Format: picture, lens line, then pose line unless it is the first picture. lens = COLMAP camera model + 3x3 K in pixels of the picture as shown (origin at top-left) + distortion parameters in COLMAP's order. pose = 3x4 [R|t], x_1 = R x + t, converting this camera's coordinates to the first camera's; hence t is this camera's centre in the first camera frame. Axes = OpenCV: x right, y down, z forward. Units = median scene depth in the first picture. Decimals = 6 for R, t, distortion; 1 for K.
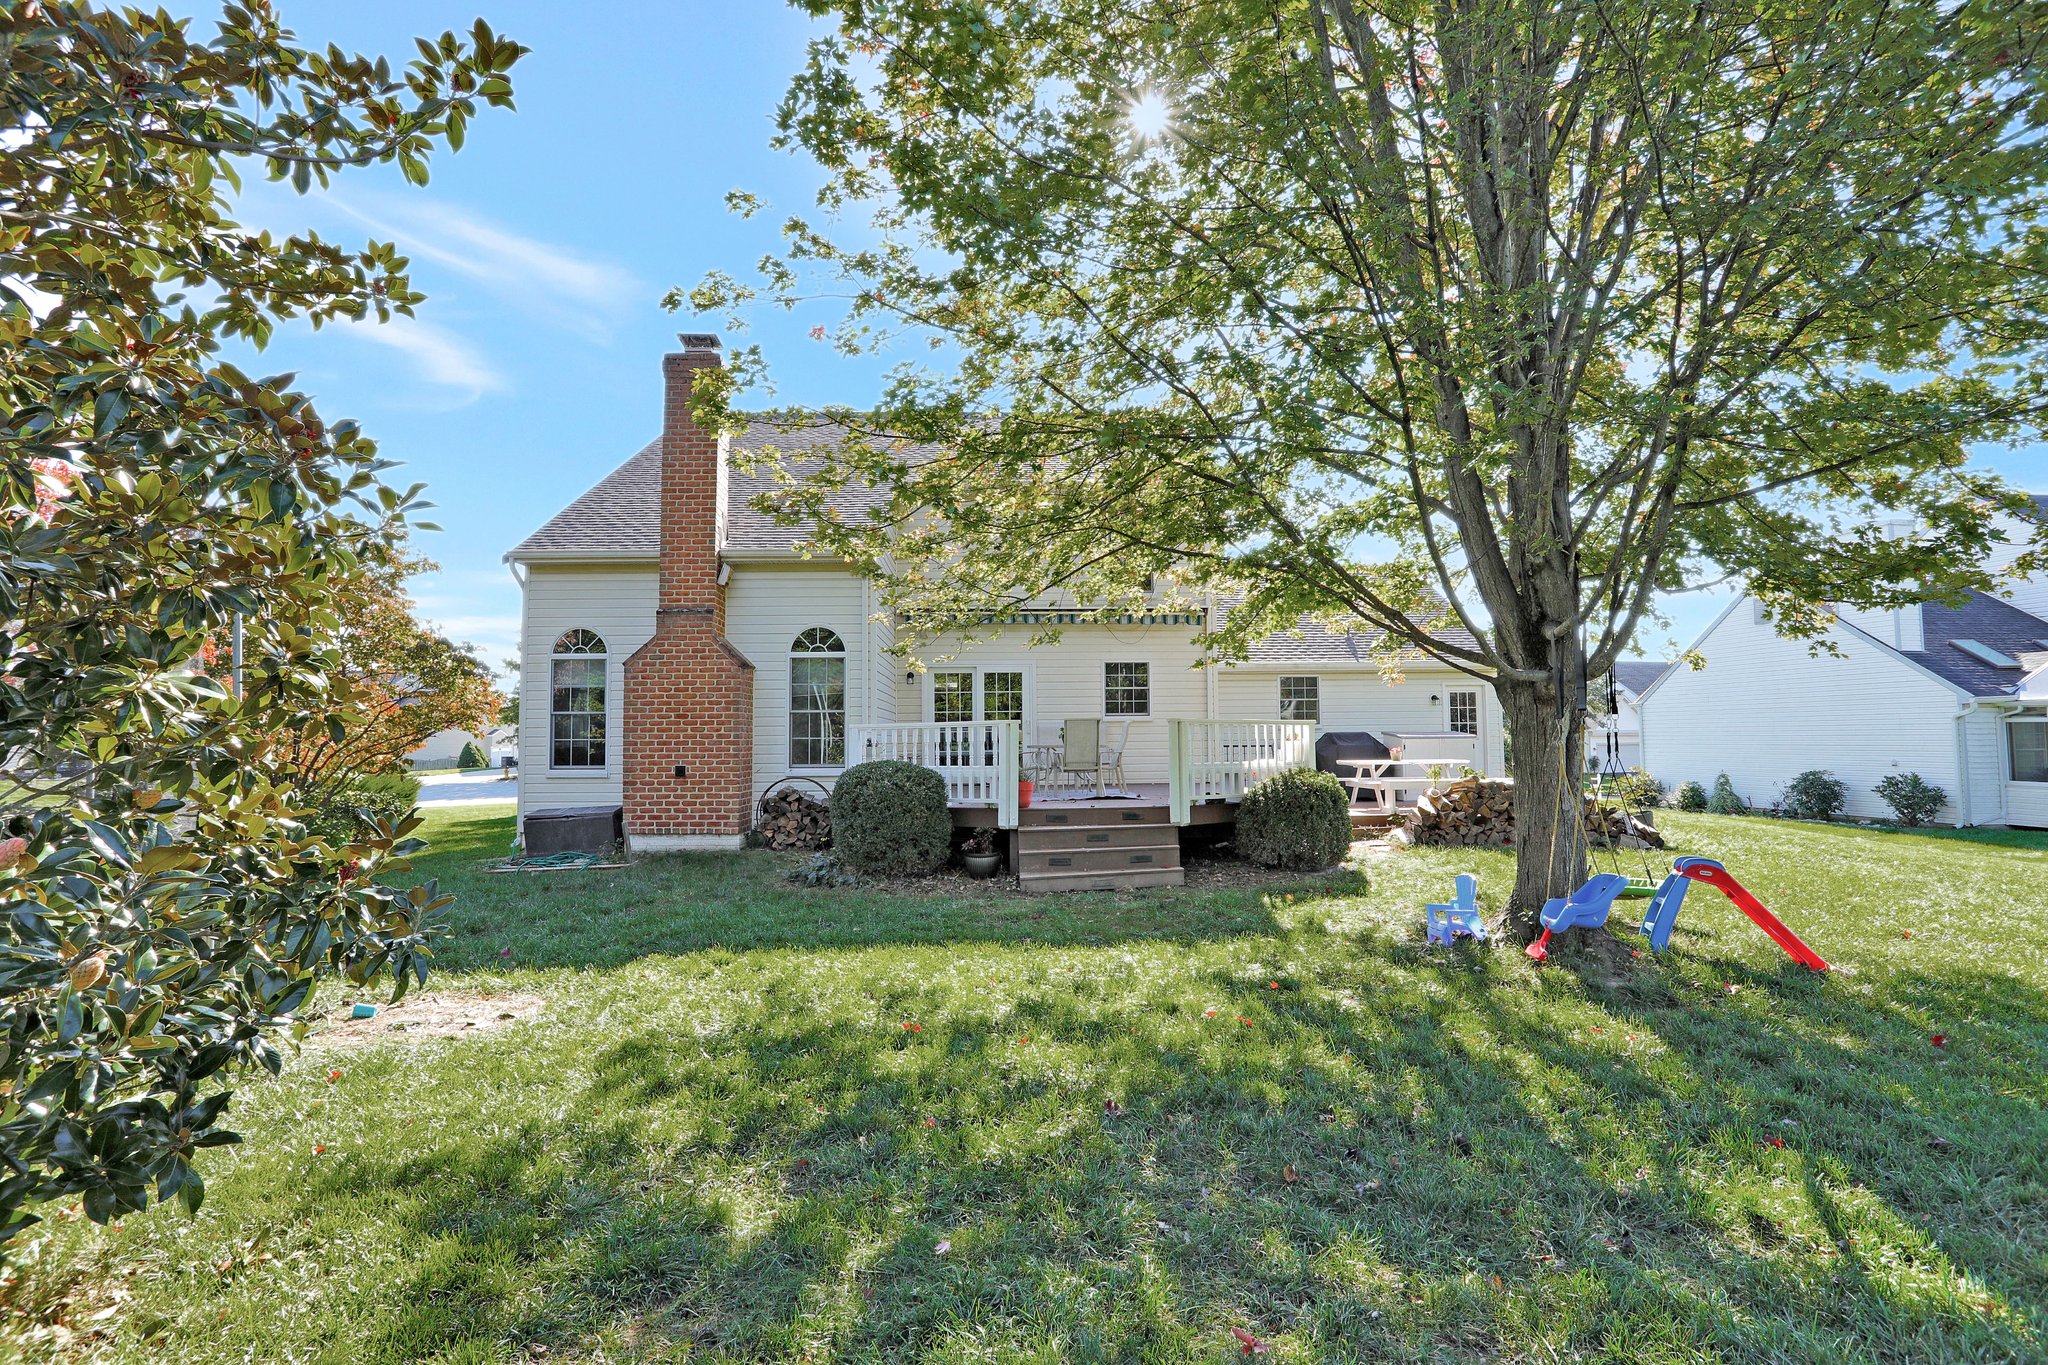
lens RADIAL K [[1013.4, 0, 1026.0], [0, 1013.4, 677.9], [0, 0, 1]] dist [-0.003387, -0.000702]
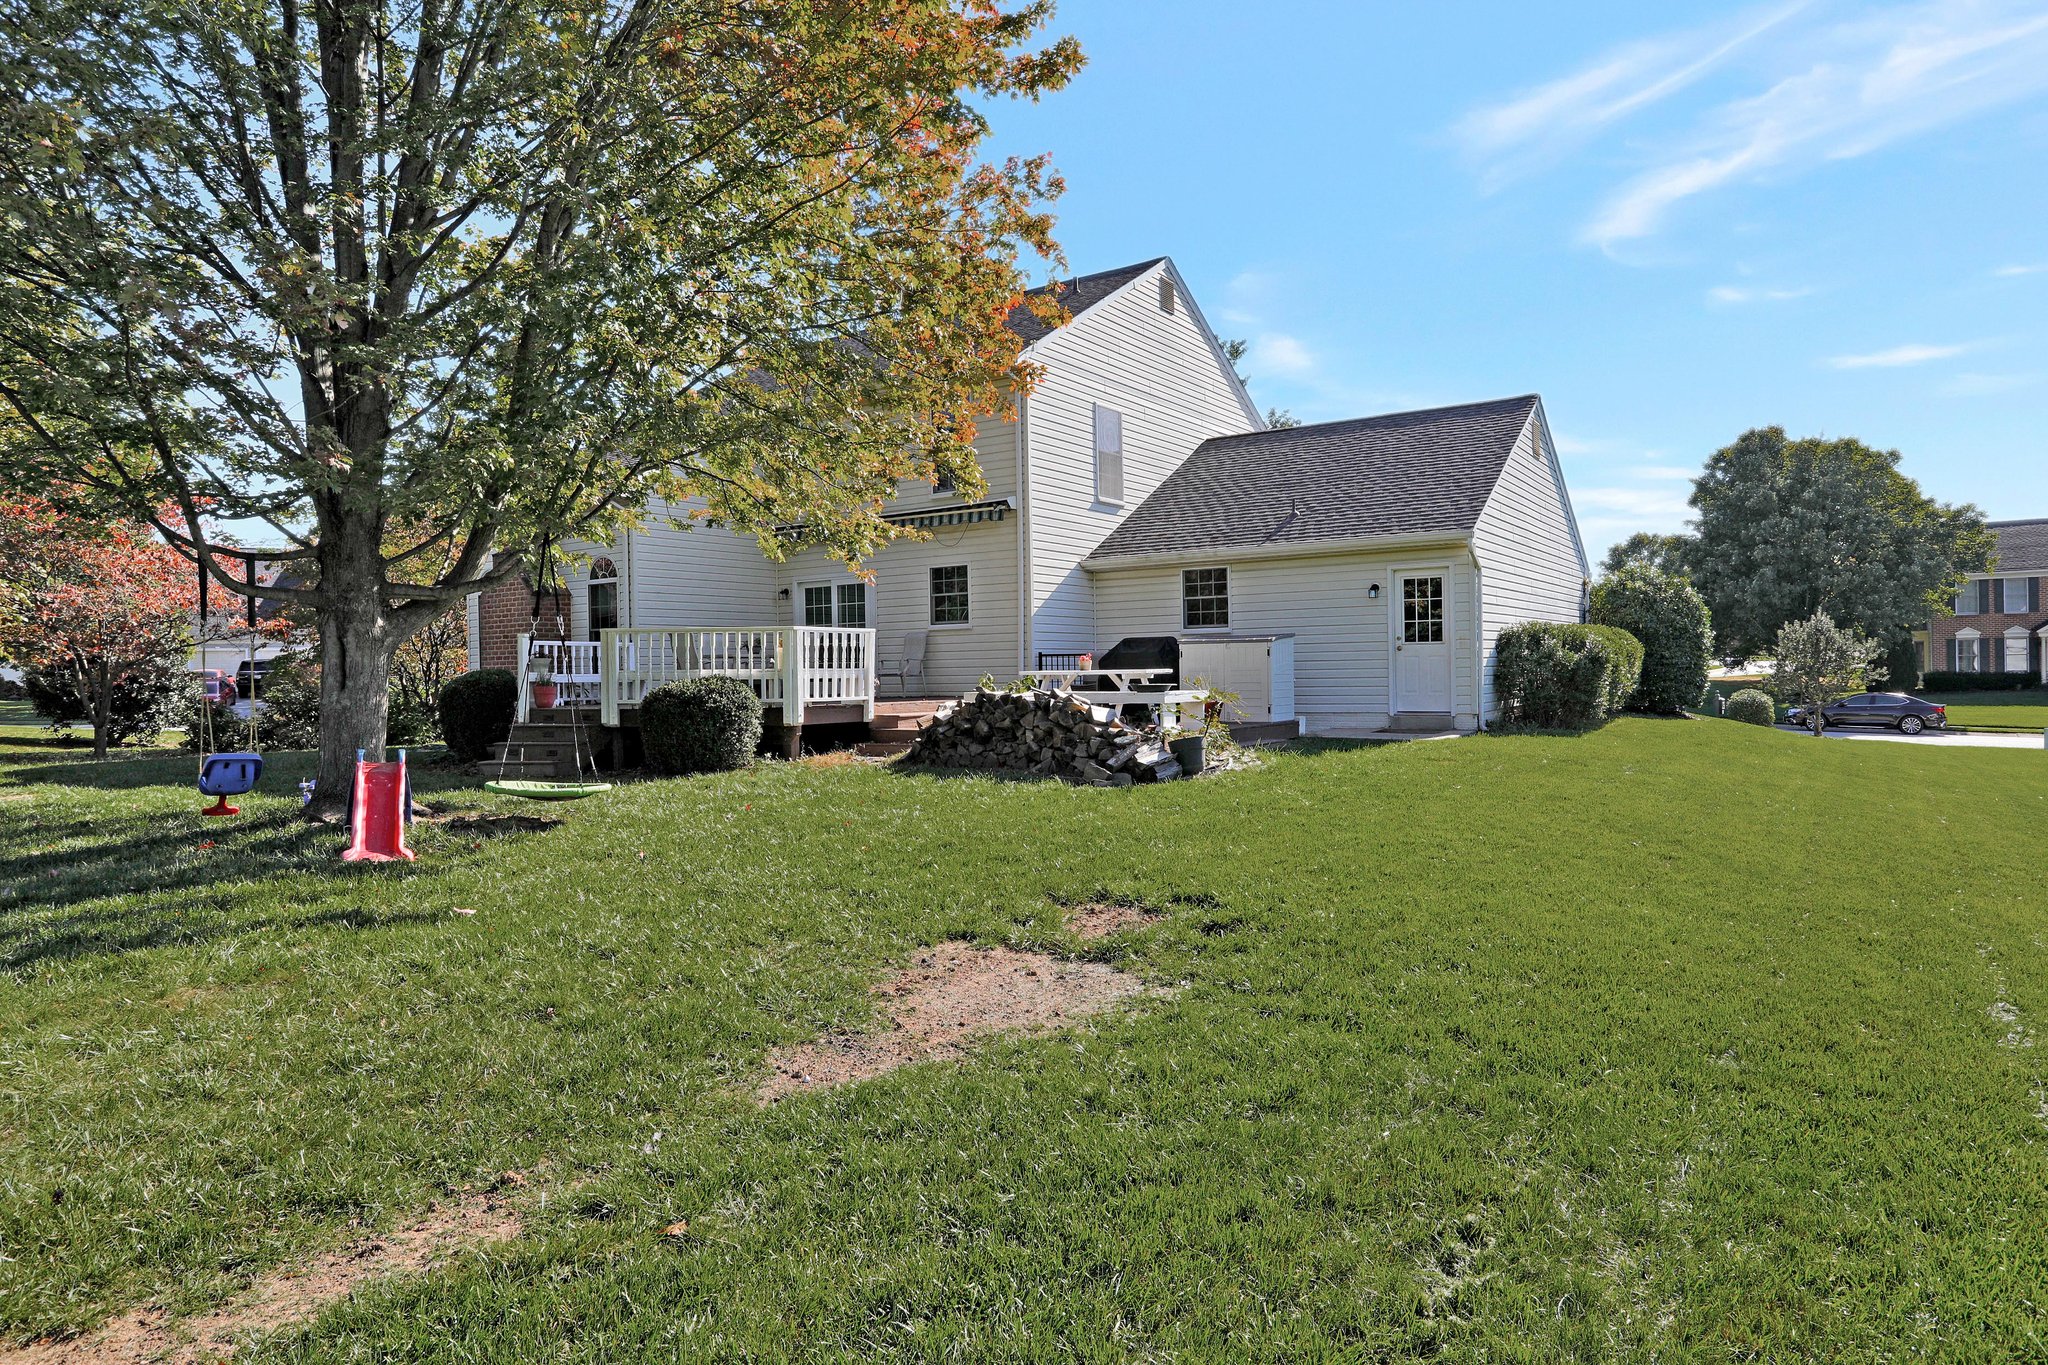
lens RADIAL K [[1235.3, 0, 1023.2], [0, 1235.3, 679.0], [0, 0, 1]] dist [-0.001772, -0.000354]
pose [[0.750521, 0.007370, -0.660805, 1.130939], [0.047983, 0.996691, 0.065613, 0.020336], [0.659102, -0.080951, 0.747684, 0.221196]]
